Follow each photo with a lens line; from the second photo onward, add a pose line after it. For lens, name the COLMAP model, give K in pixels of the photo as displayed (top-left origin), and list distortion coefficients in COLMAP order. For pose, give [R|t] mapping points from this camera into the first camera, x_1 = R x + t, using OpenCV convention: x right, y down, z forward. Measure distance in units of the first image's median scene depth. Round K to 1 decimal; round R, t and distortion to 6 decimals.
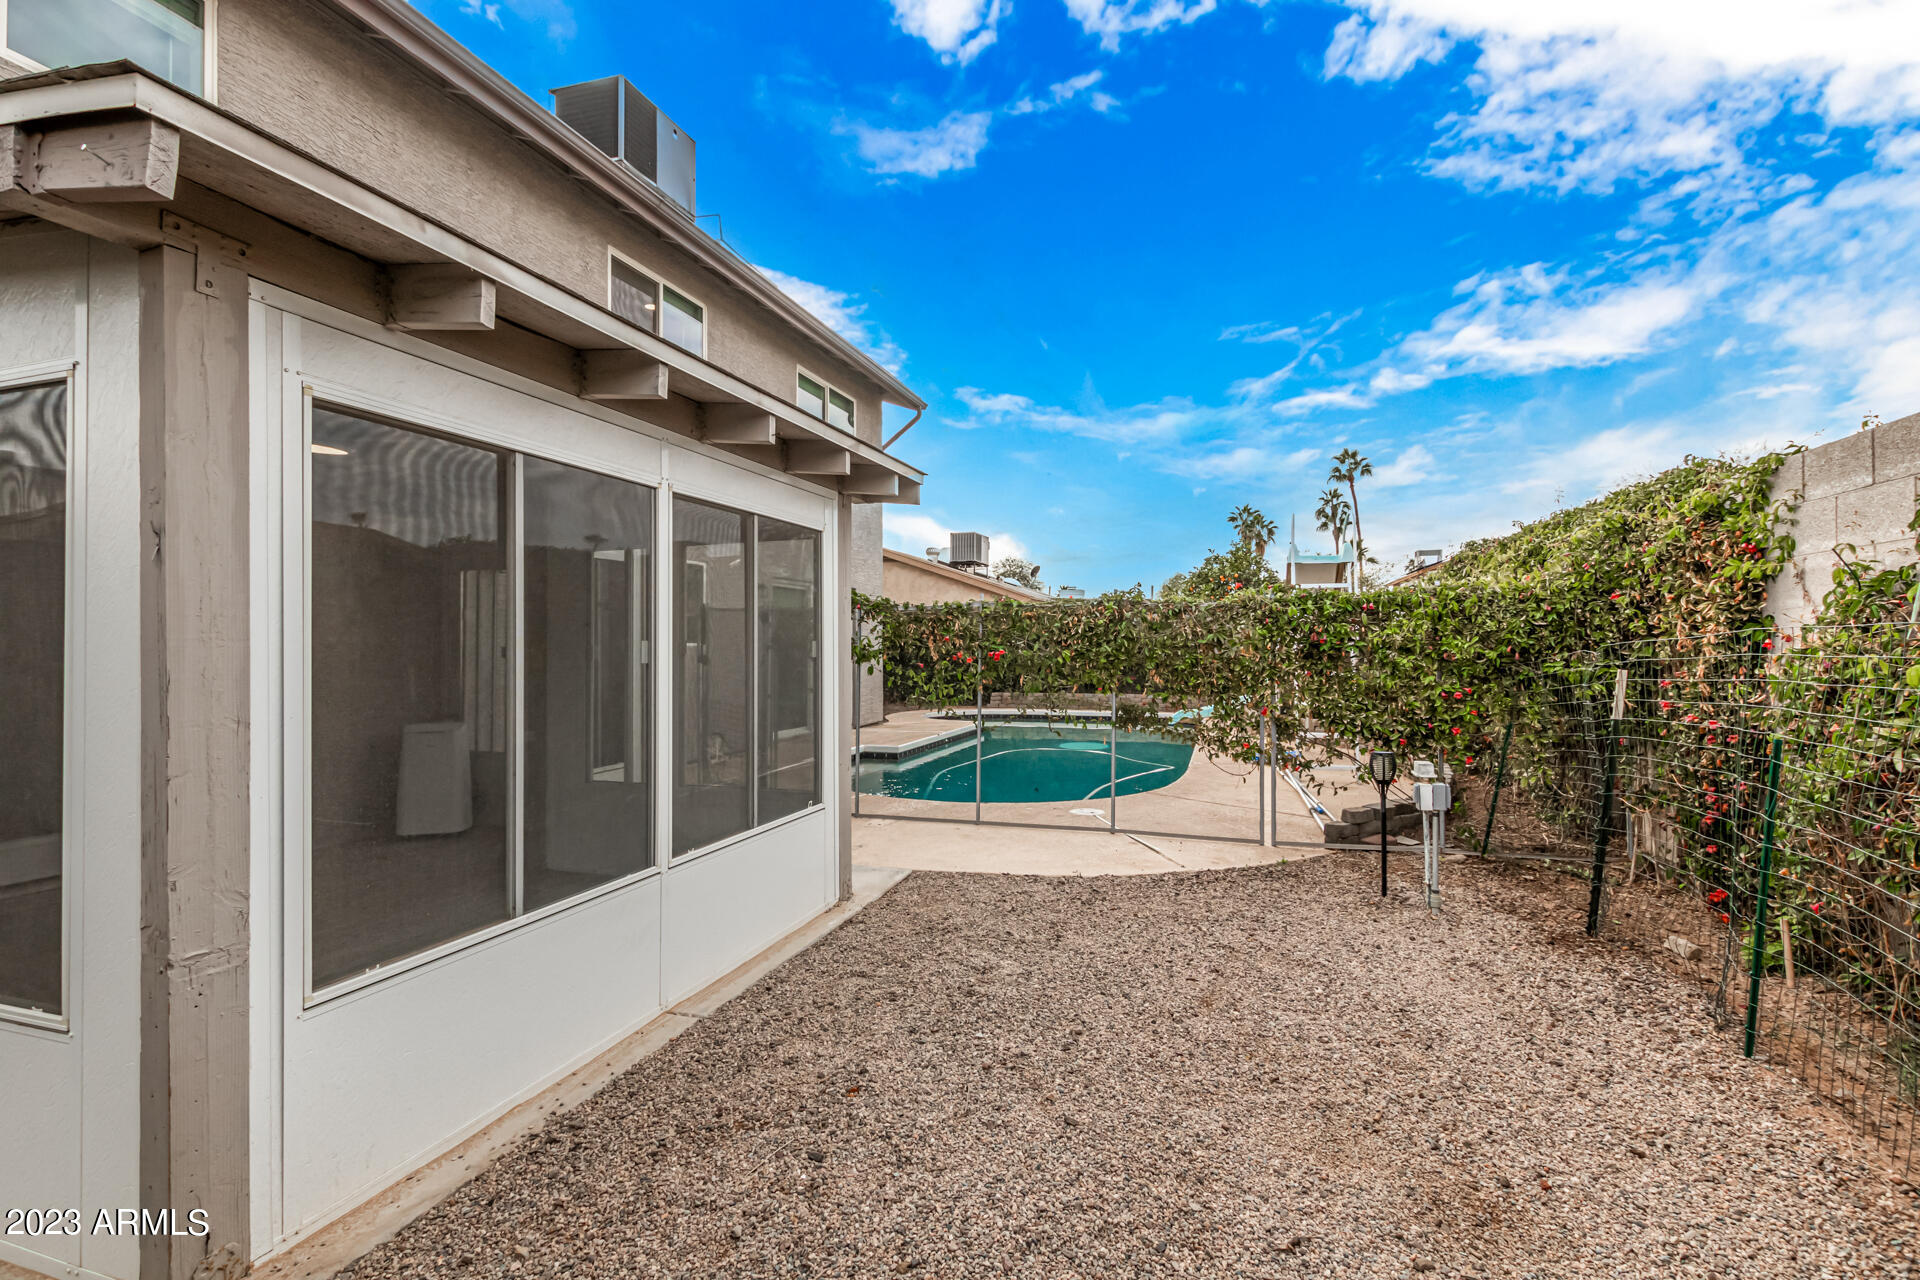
lens RADIAL K [[867.7, 0, 953.0], [0, 867.7, 634.2], [0, 0, 1]] dist [0.002613, -0.000650]
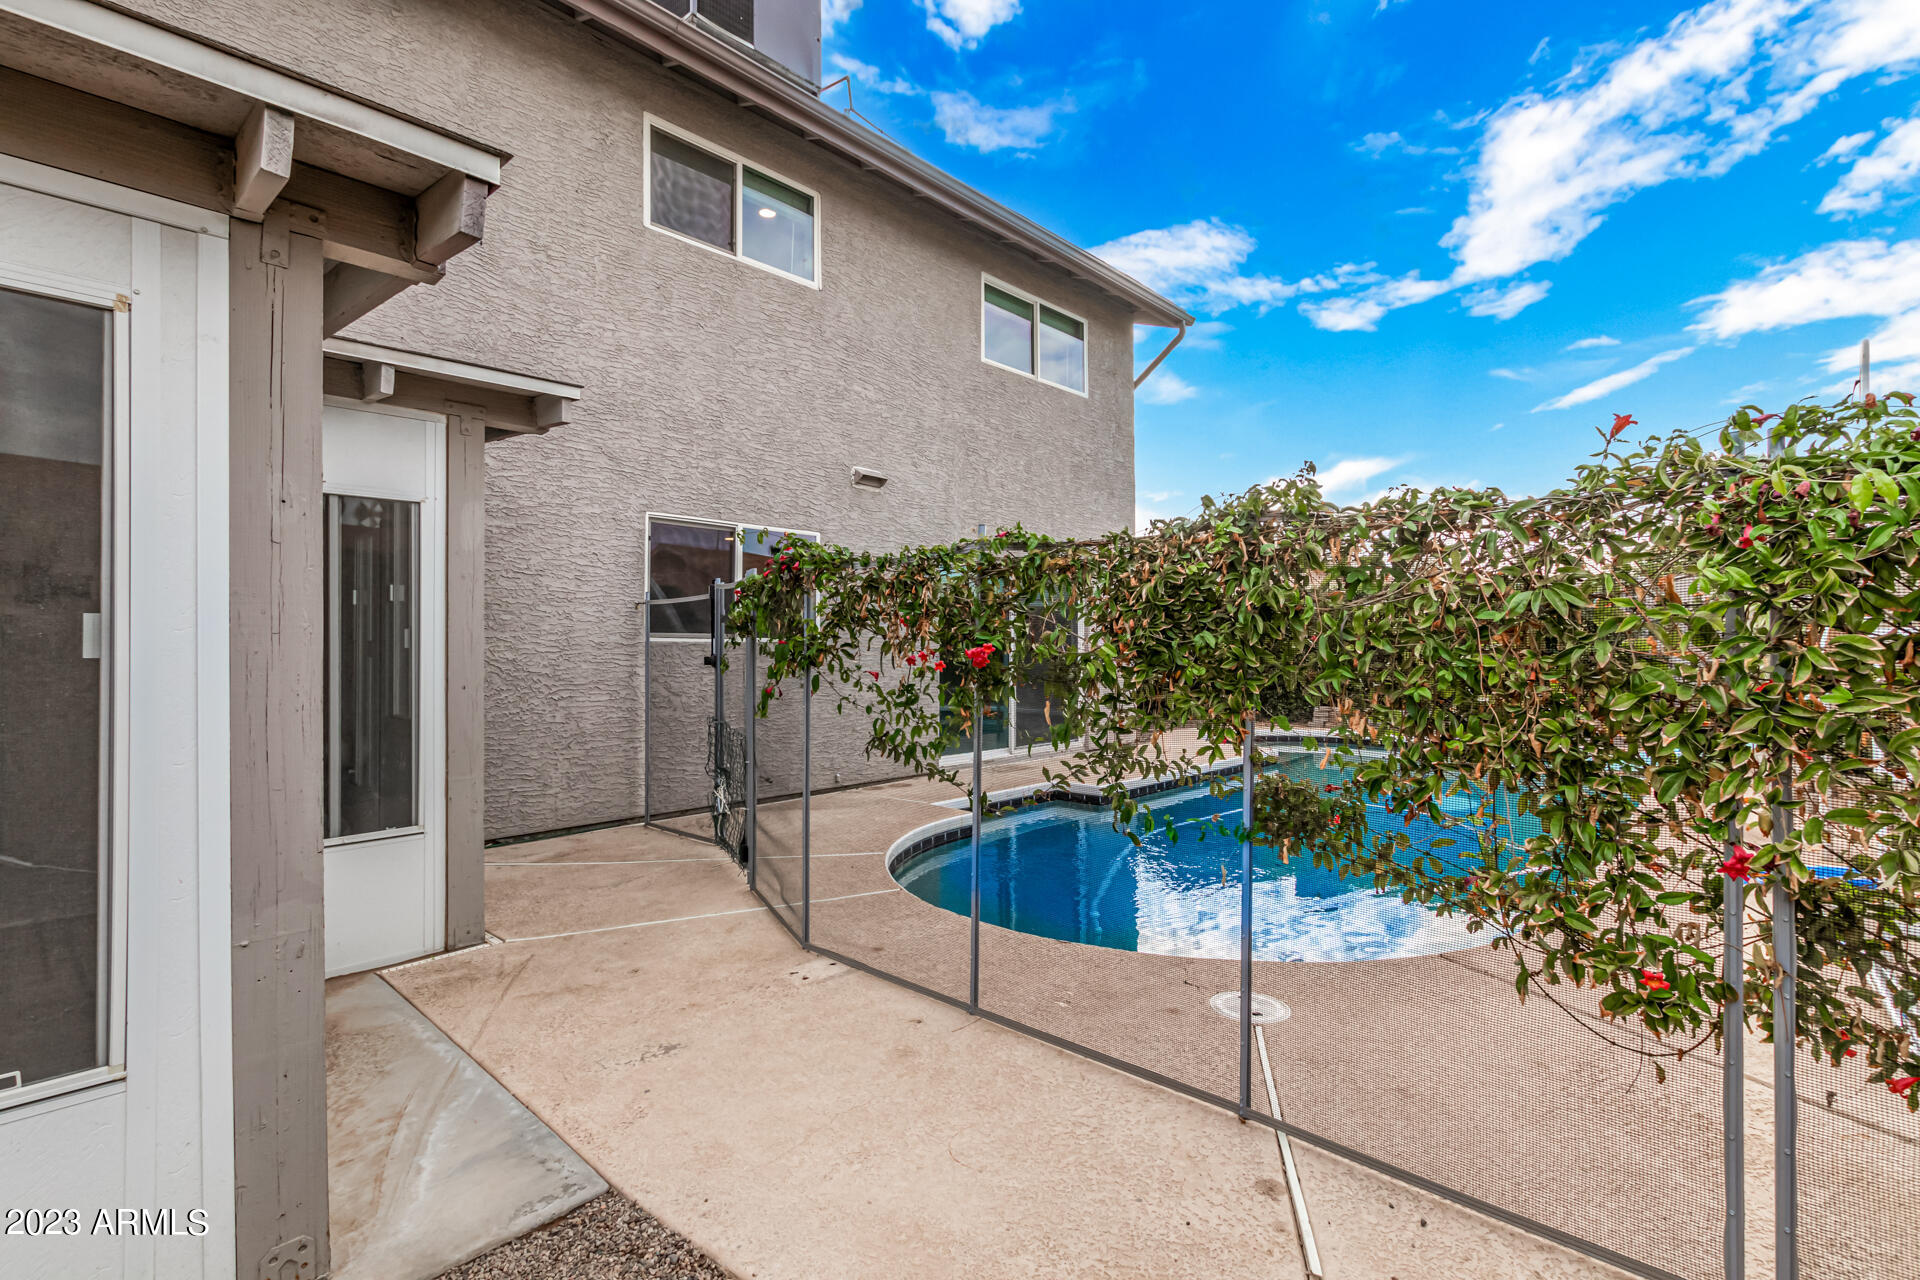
lens RADIAL K [[867.7, 0, 953.0], [0, 867.7, 634.2], [0, 0, 1]] dist [0.002613, -0.000650]
pose [[0.909088, -0.005754, -0.416565, 0.241931], [0.006582, 0.999978, 0.000551, 0.014024], [0.416553, -0.003243, 0.909106, 0.630414]]
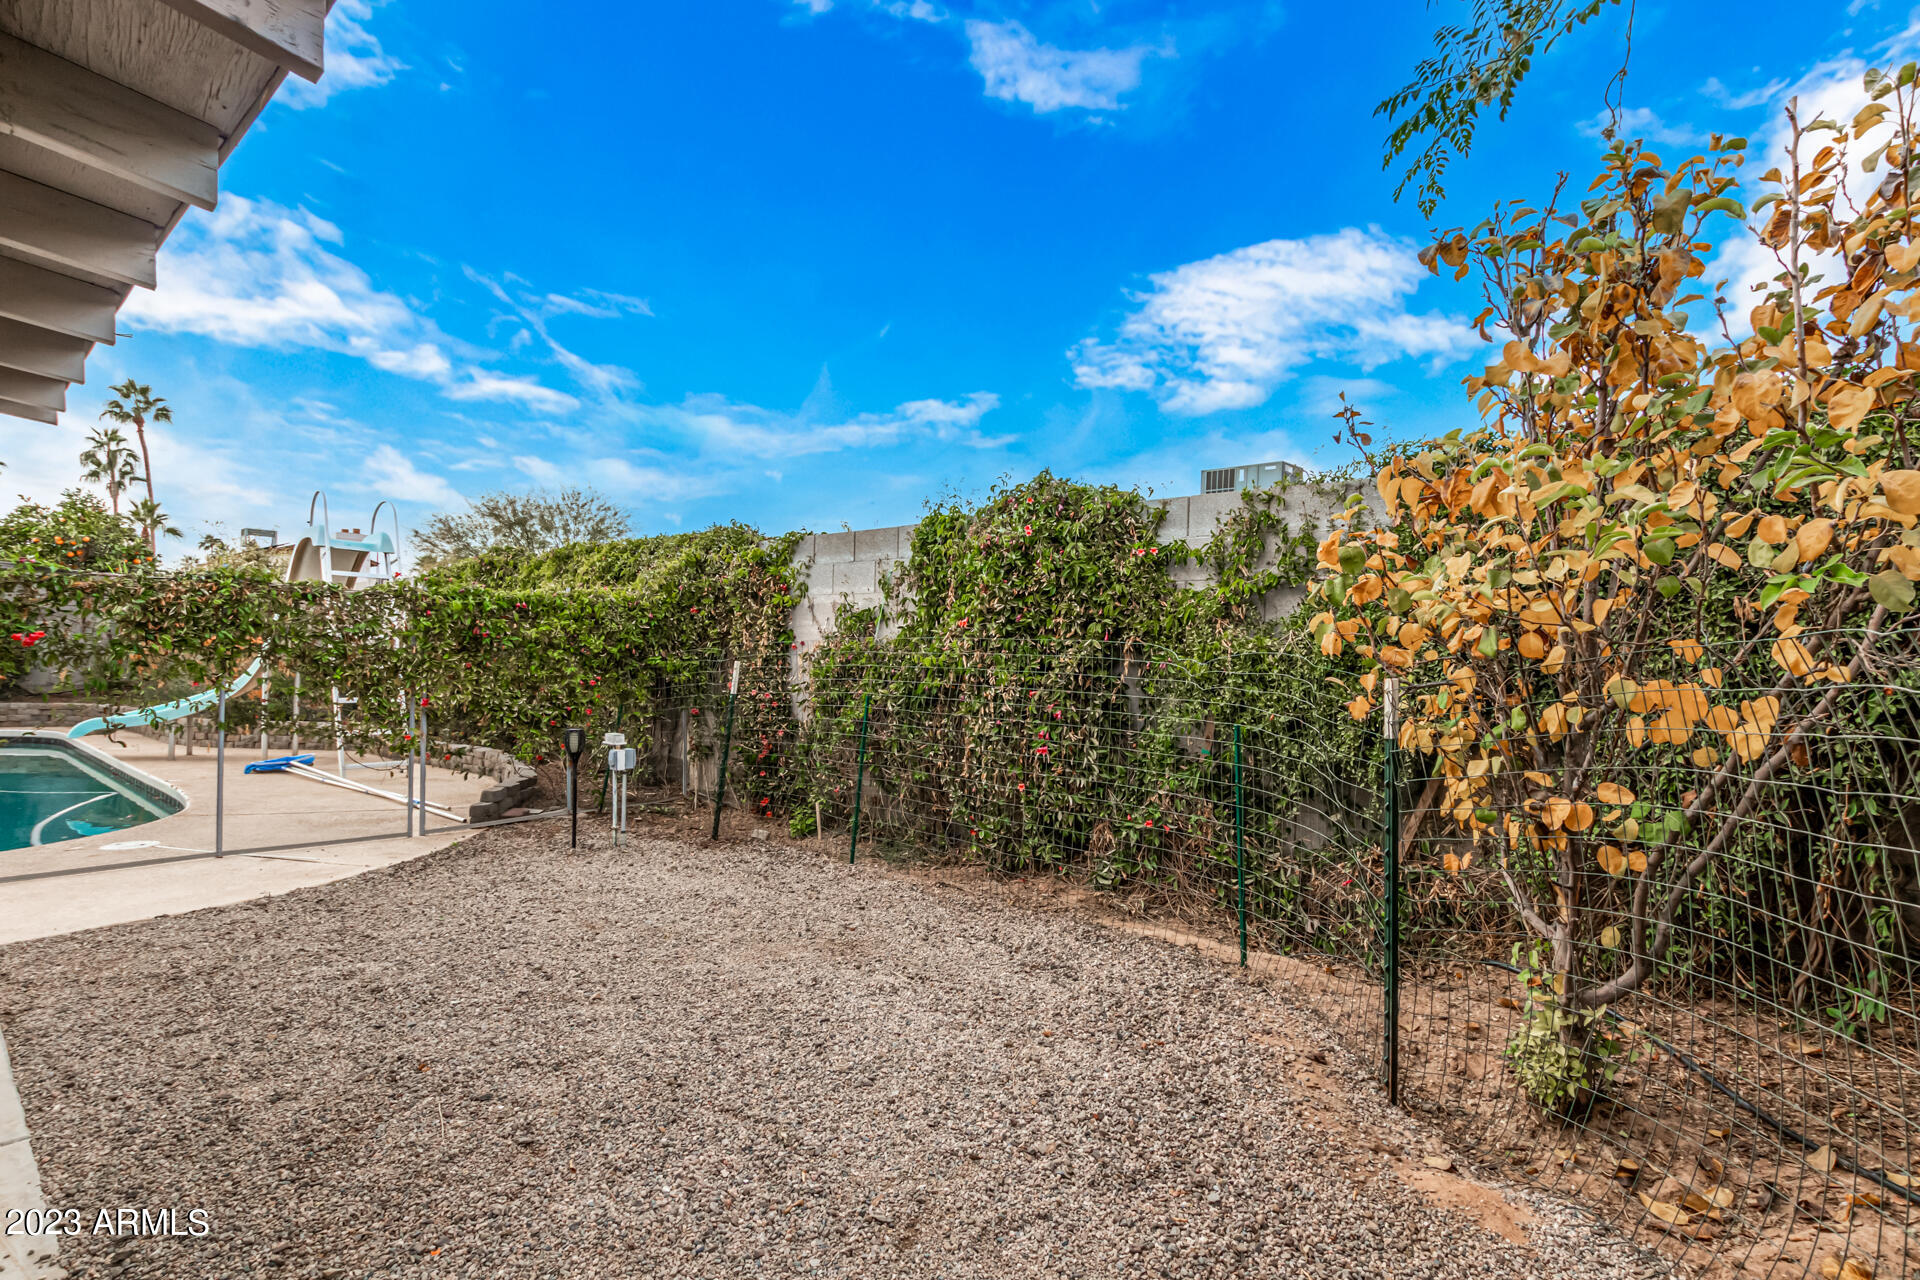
lens RADIAL K [[915.1, 0, 964.4], [0, 915.1, 662.0], [0, 0, 1]] dist [0.012017, 0.000225]
pose [[0.390383, 0.005575, 0.920636, -0.372453], [-0.036253, 0.999299, 0.009321, 0.009028], [-0.919938, -0.037015, 0.390312, 0.006756]]
